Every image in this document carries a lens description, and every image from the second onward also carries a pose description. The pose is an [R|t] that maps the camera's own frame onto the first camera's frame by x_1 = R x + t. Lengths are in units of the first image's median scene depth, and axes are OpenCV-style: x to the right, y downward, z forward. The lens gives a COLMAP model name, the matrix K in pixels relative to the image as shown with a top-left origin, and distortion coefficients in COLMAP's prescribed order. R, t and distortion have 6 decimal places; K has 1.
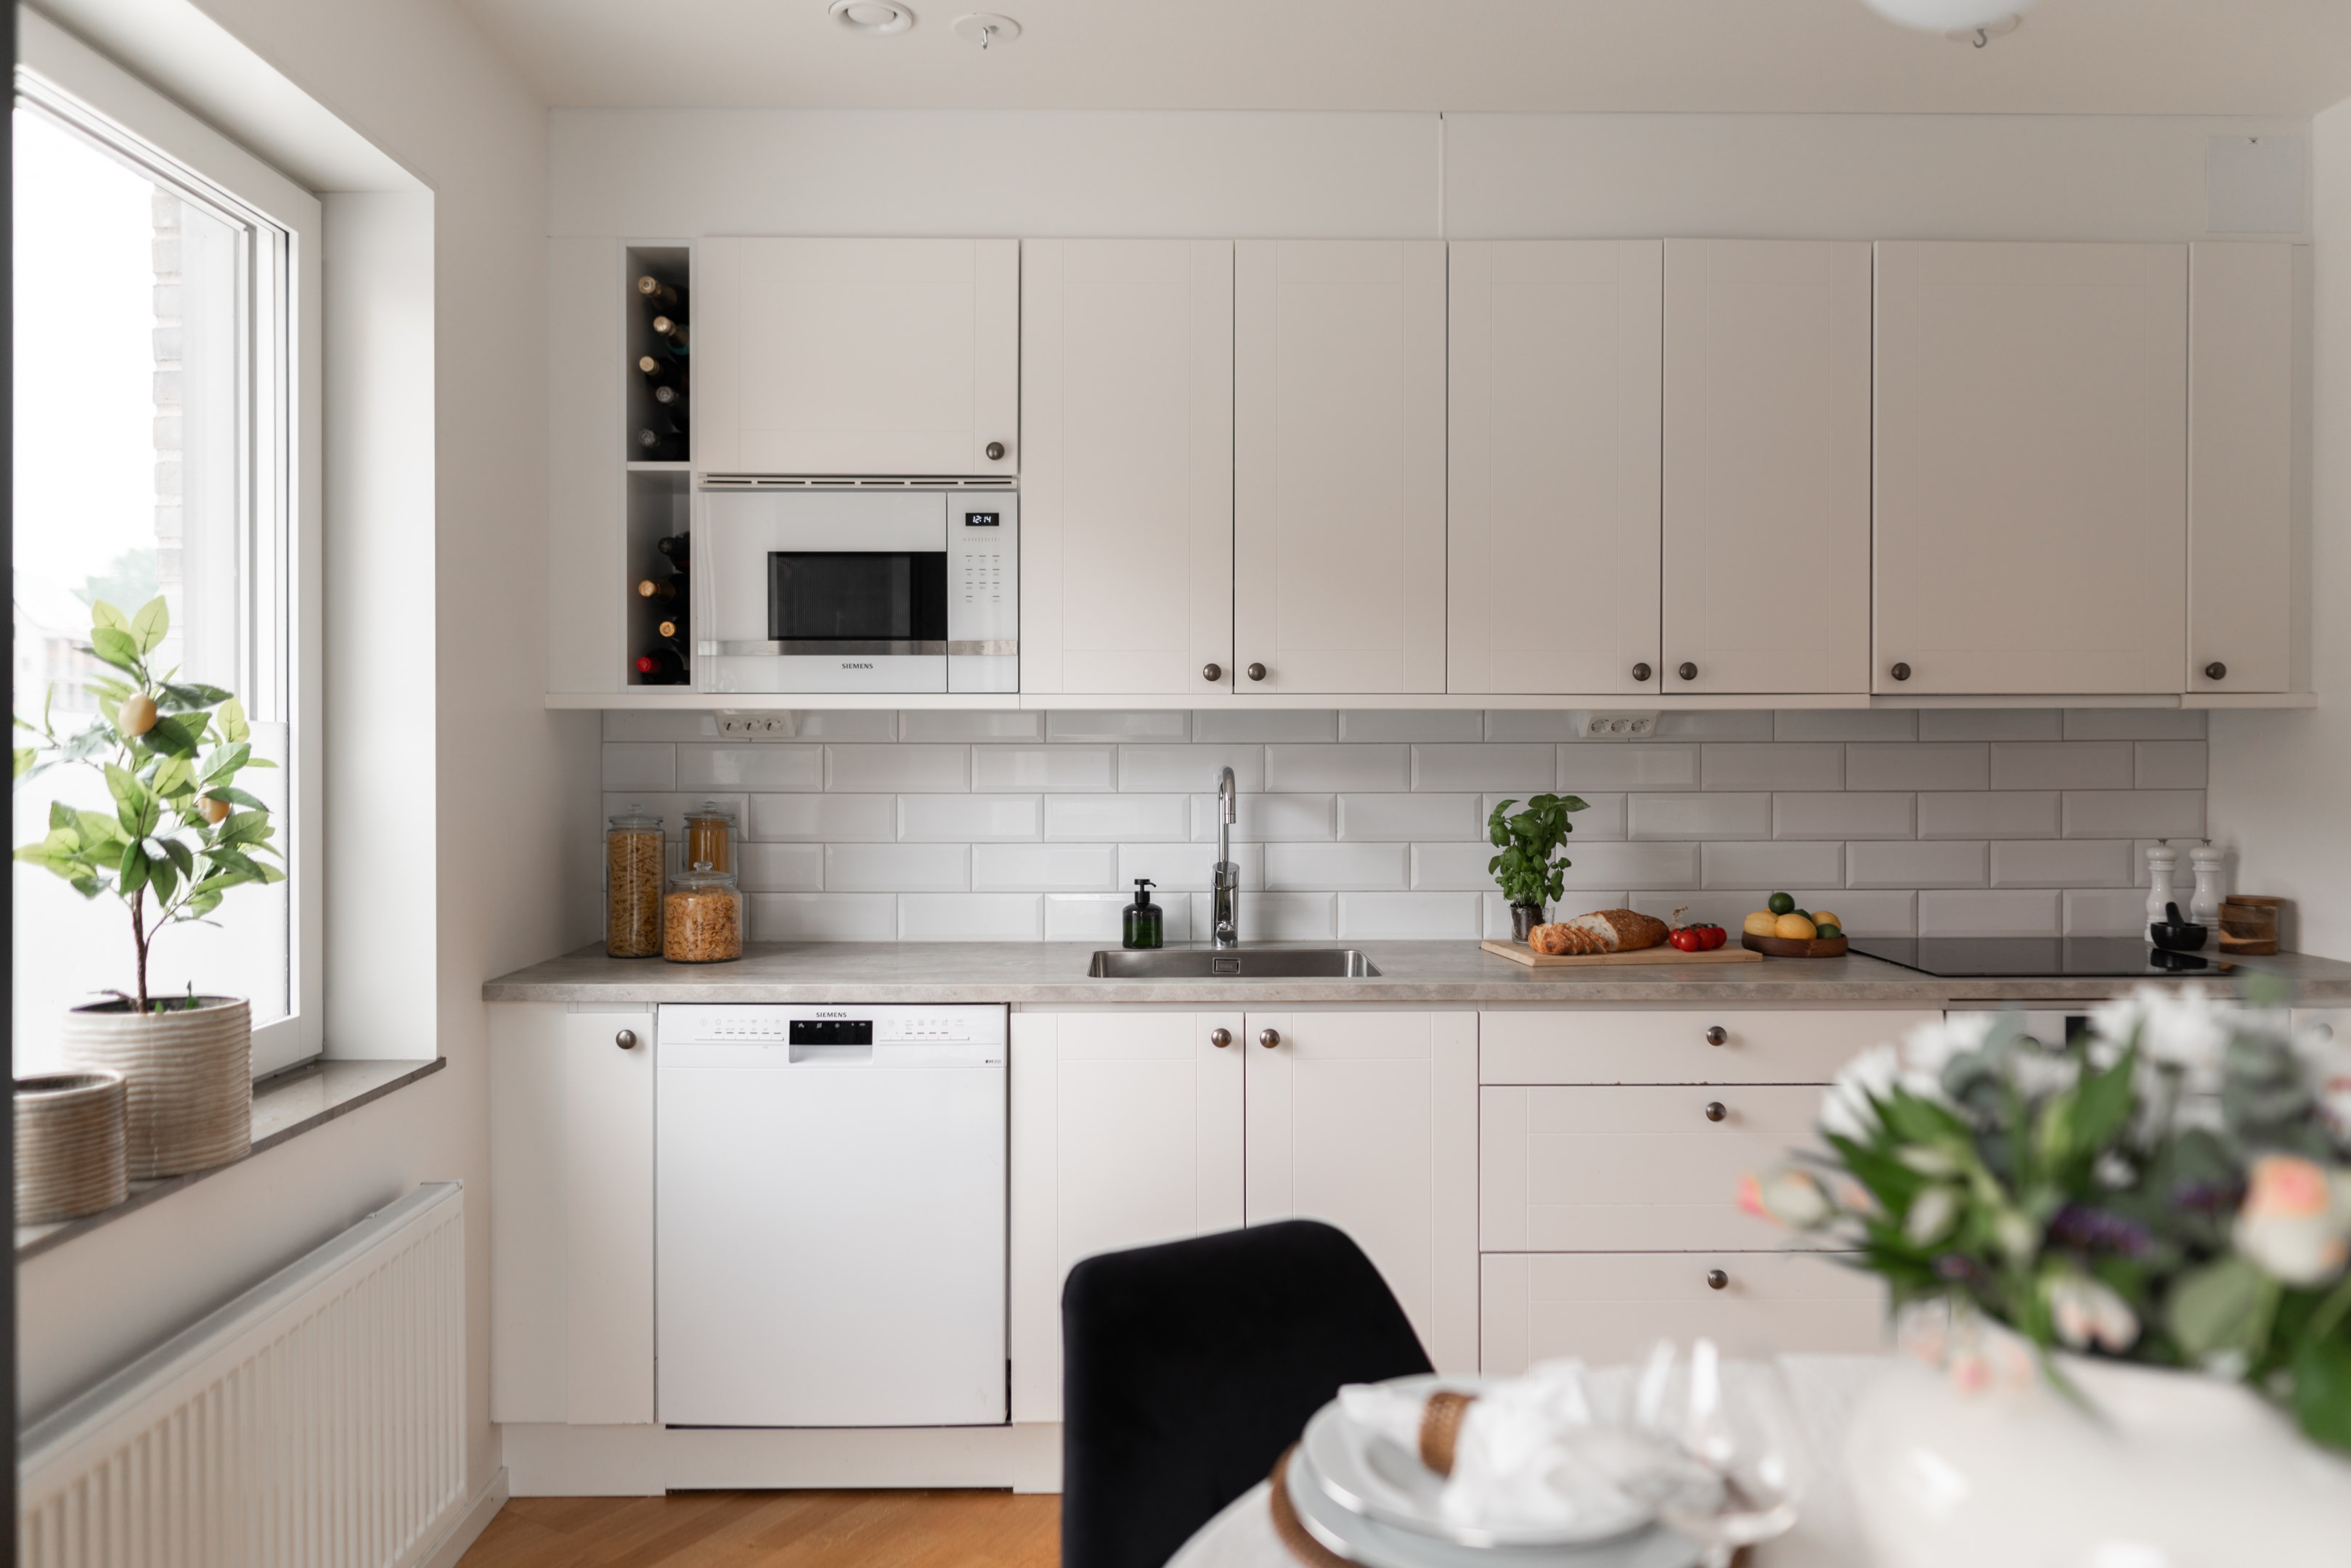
lens RADIAL K [[1637.4, 0, 1166.6], [0, 1637.4, 761.8], [0, 0, 1]] dist [-0.005797, -0.001109]
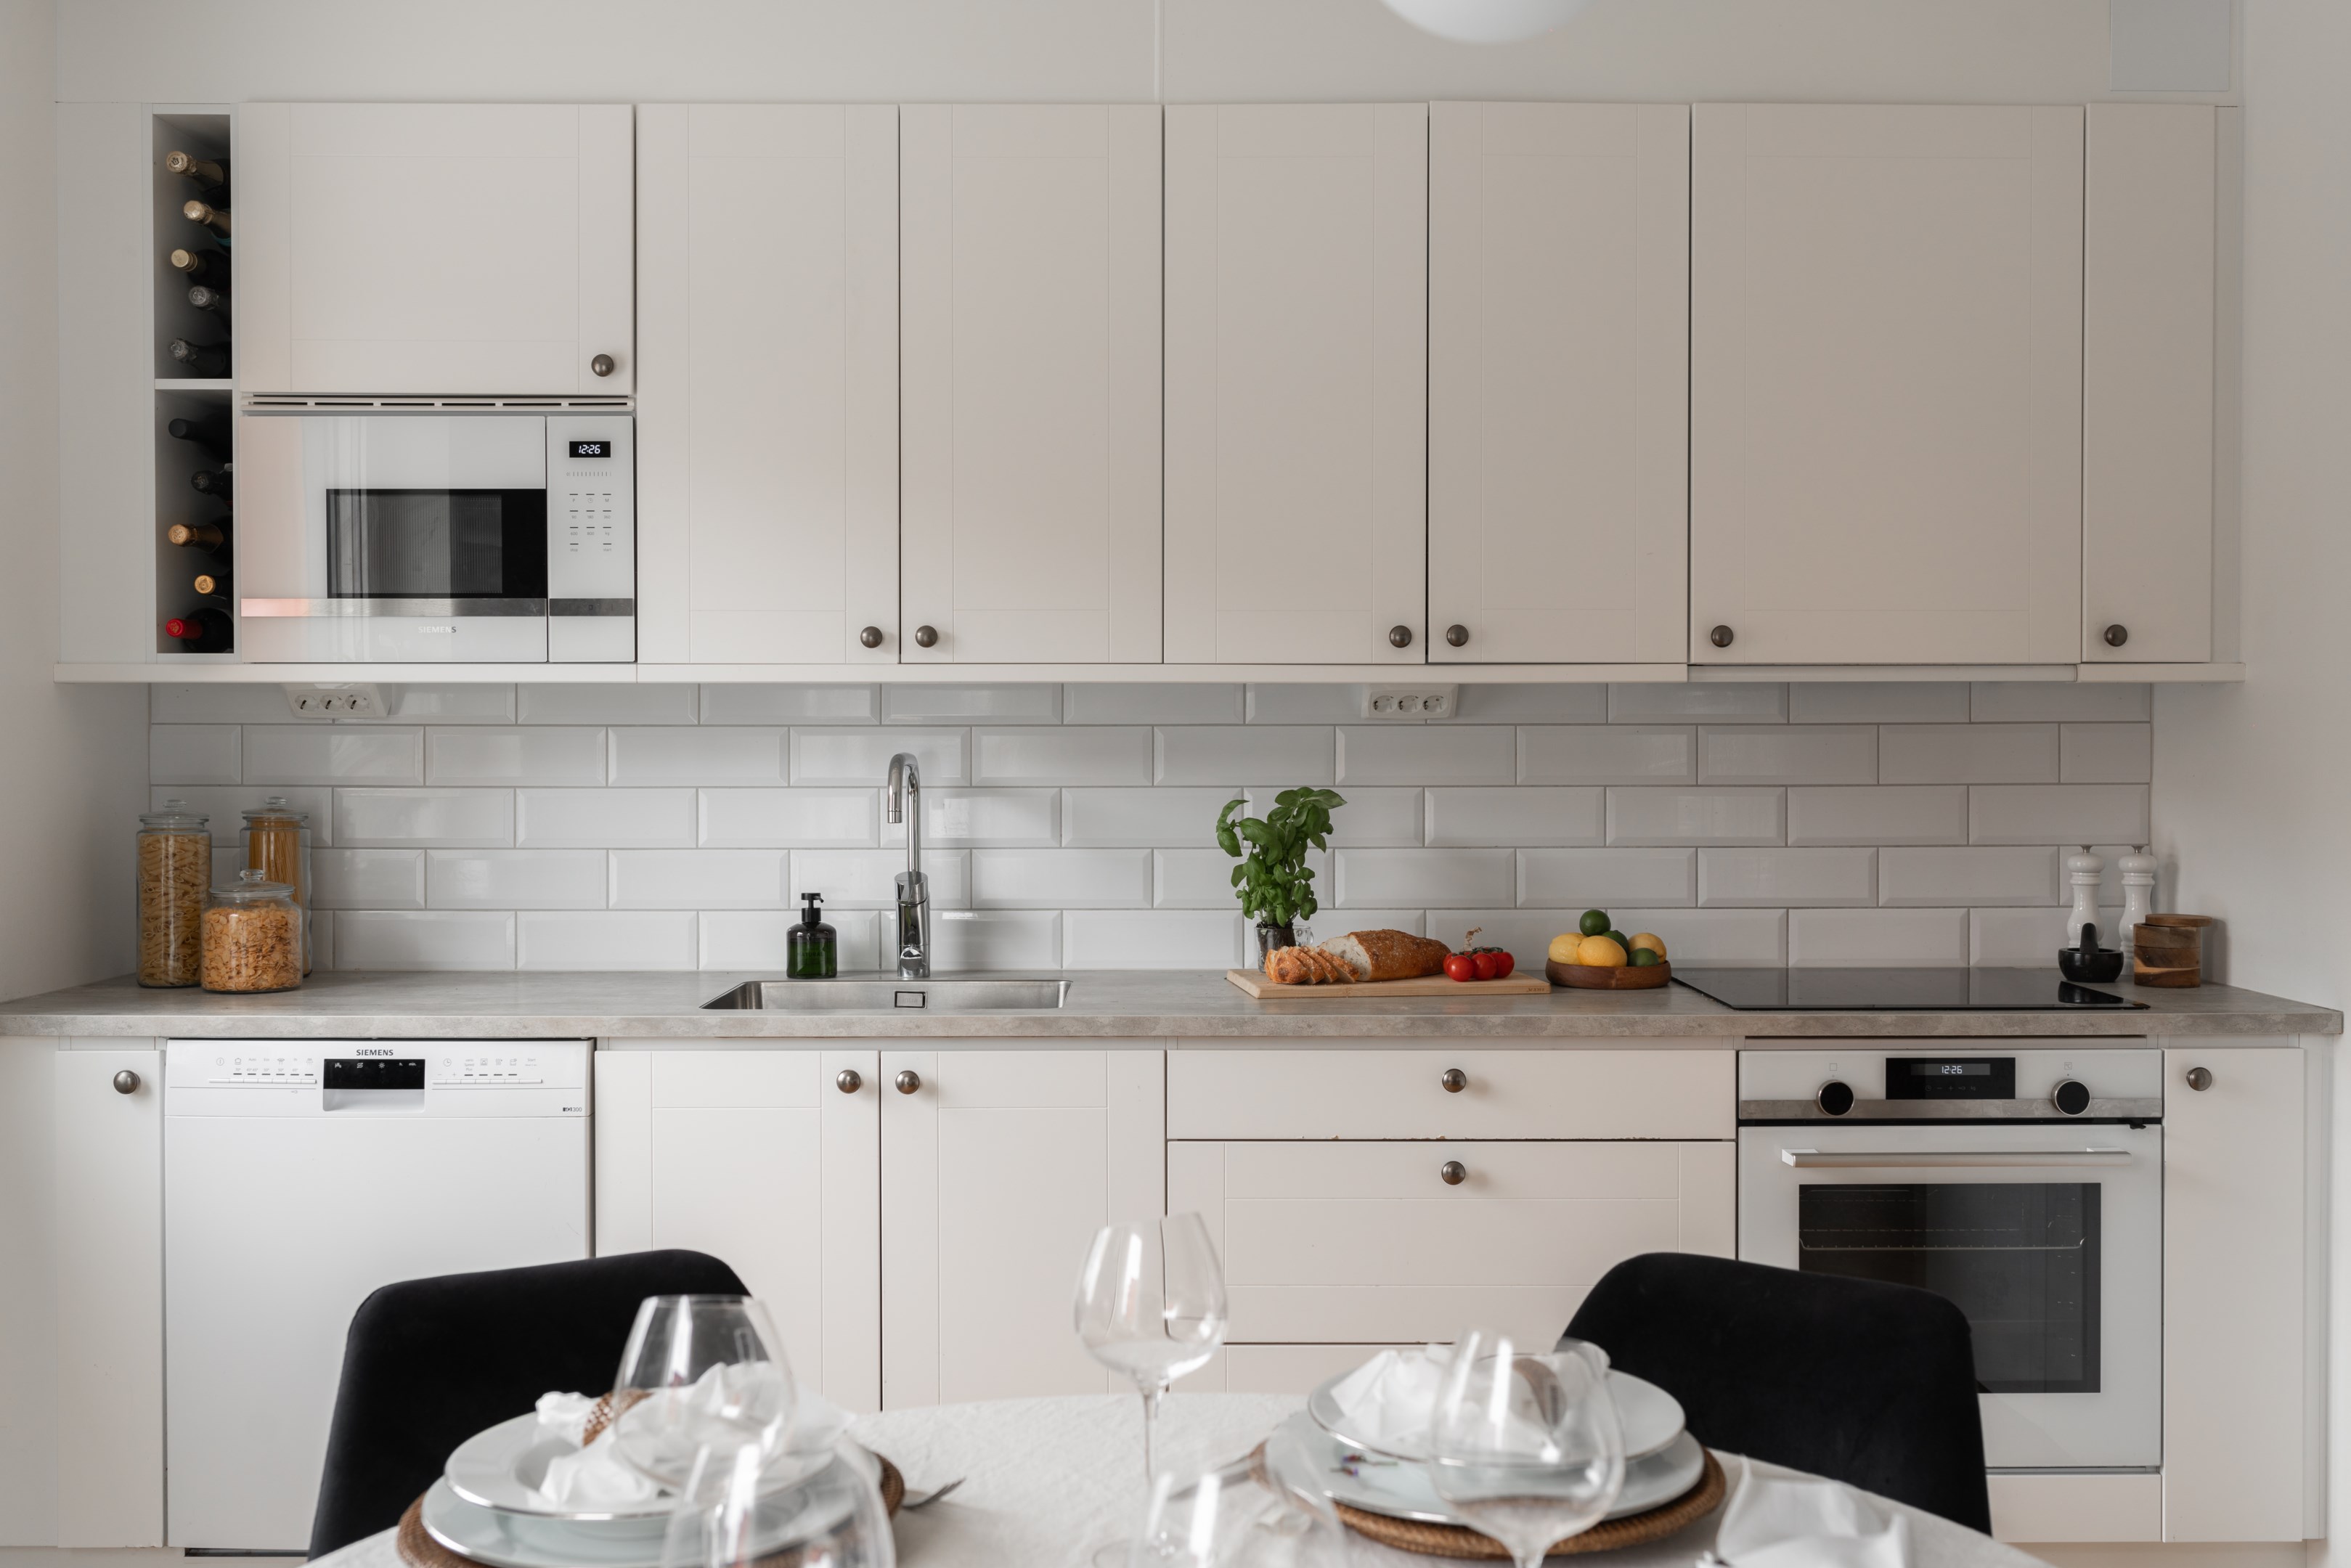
lens RADIAL K [[2229.8, 0, 1184.0], [0, 2229.8, 778.3], [0, 0, 1]] dist [0.001704, -0.008685]
pose [[0.999971, 0.000552, -0.007604, 0.190588], [-0.000499, 0.999975, 0.007053, 0.007547], [0.007608, -0.007049, 0.999946, -0.107379]]
